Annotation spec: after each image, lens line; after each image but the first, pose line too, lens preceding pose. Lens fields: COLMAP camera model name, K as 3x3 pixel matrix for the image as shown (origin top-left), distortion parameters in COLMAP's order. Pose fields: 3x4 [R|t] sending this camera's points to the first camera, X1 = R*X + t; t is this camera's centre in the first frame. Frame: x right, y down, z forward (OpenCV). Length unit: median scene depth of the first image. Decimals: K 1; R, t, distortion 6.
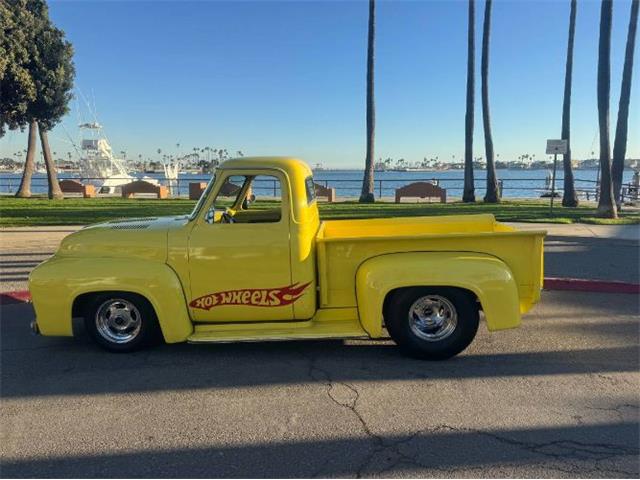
lens RADIAL K [[445.8, 0, 320.0], [0, 445.8, 240.0], [0, 0, 1]] dist [0.071715, -0.093893]
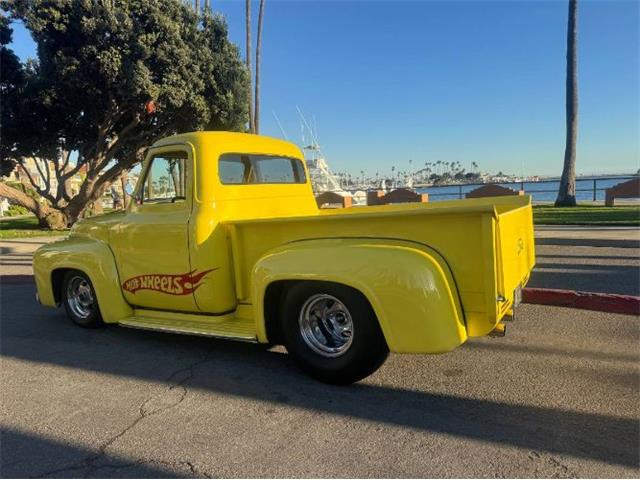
lens RADIAL K [[445.8, 0, 320.0], [0, 445.8, 240.0], [0, 0, 1]] dist [0.071715, -0.093893]
pose [[0.875676, 0.017541, -0.482581, 0.206311], [-0.032103, 0.999244, -0.021932, 0.017182], [0.481831, 0.034697, 0.875577, 0.120178]]
